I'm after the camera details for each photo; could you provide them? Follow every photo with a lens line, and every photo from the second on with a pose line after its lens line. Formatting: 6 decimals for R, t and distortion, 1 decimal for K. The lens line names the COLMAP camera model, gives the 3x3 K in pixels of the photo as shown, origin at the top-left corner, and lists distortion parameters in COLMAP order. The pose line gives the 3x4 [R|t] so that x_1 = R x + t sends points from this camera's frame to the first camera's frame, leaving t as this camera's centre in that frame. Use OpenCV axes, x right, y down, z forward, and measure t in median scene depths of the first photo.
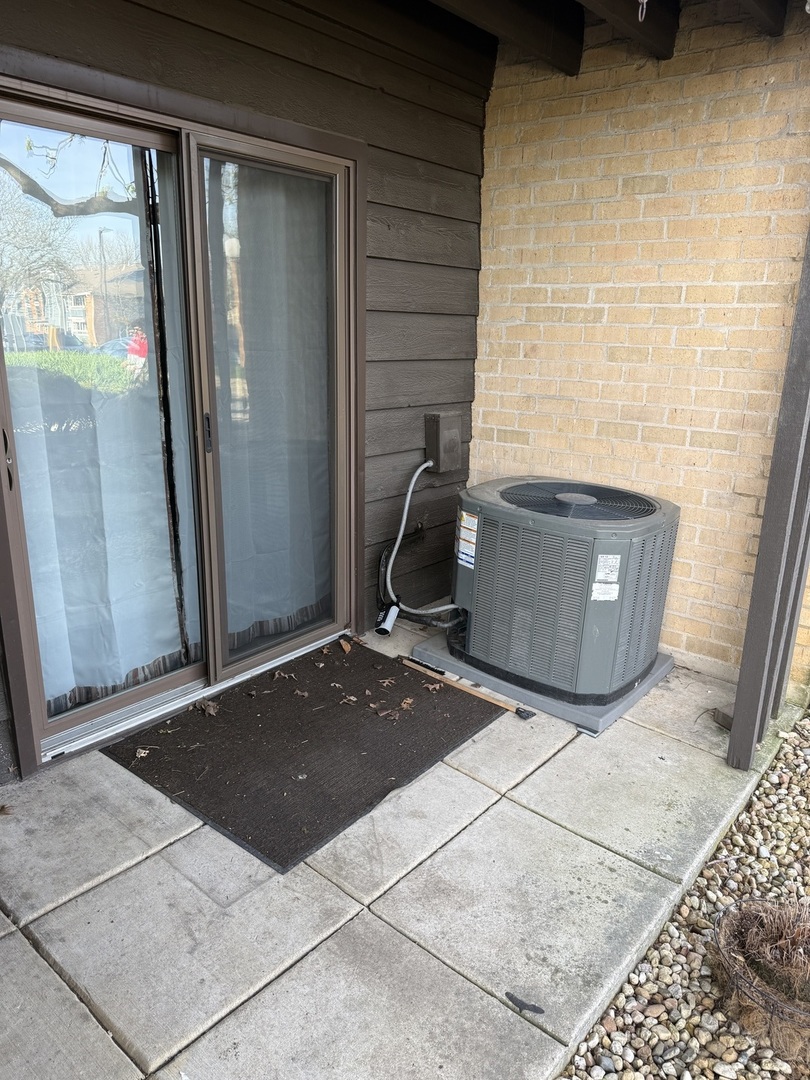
lens RADIAL K [[759.1, 0, 405.0], [0, 759.1, 540.0], [0, 0, 1]] dist [0.086429, -0.093173]
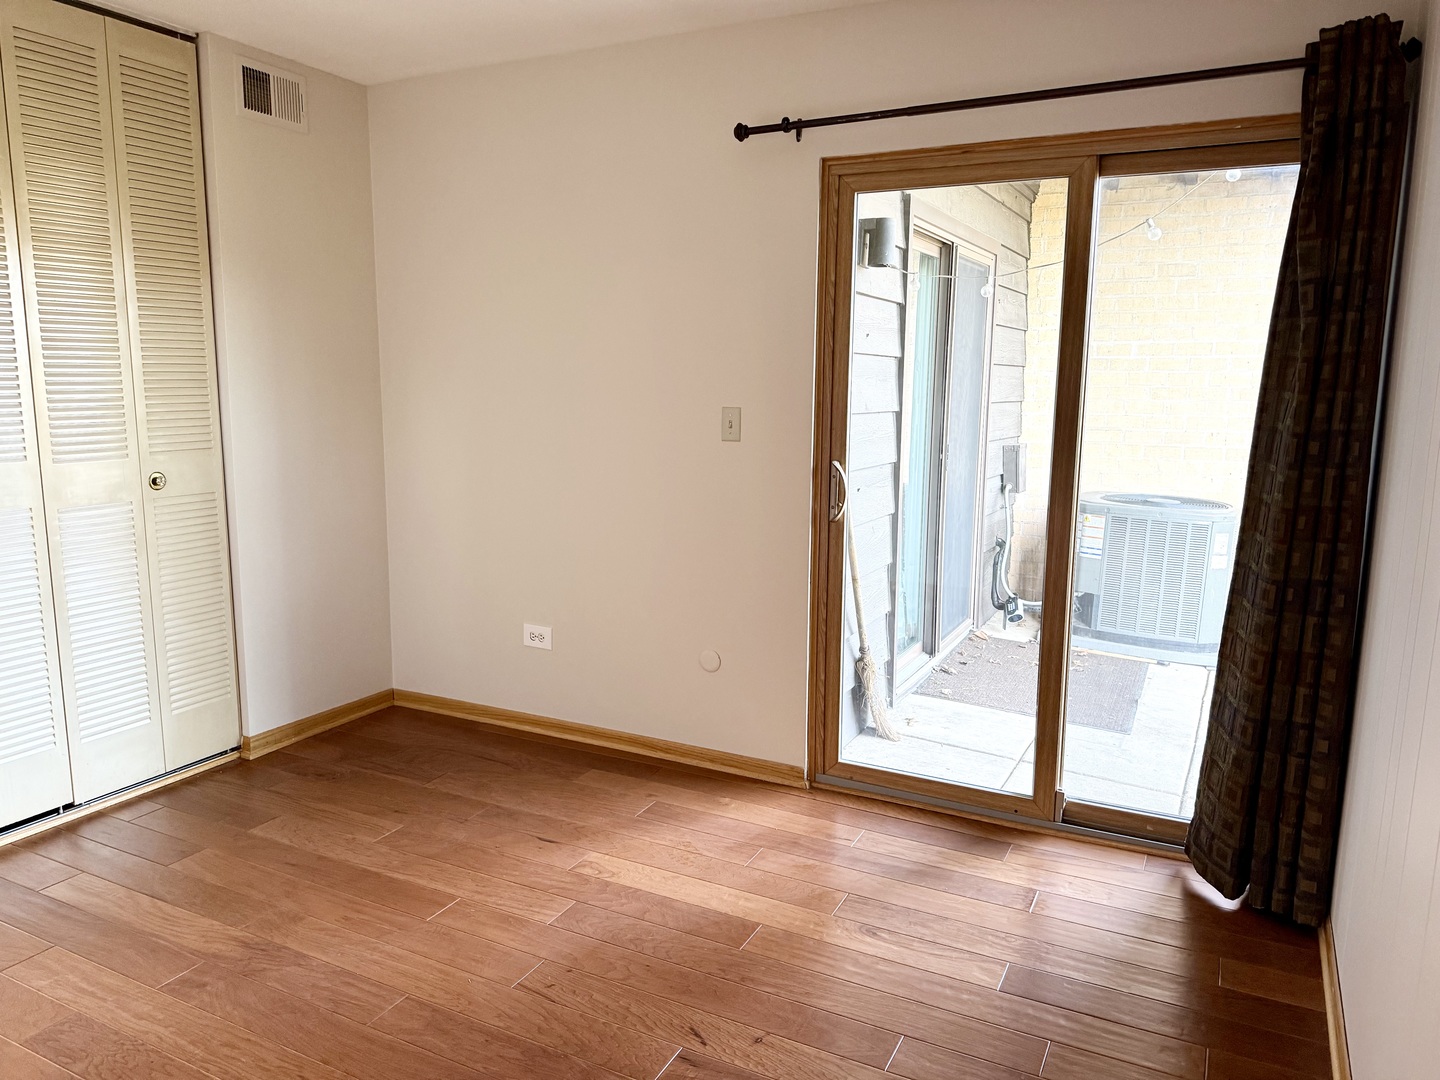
lens RADIAL K [[1012.2, 0, 720.0], [0, 1012.2, 540.0], [0, 0, 1]] dist [0.086429, -0.093173]
pose [[0.978508, -0.049255, 0.200238, -0.851441], [0.071506, 0.991850, -0.105456, 0.138283], [-0.193411, 0.117508, 0.974055, -0.535156]]
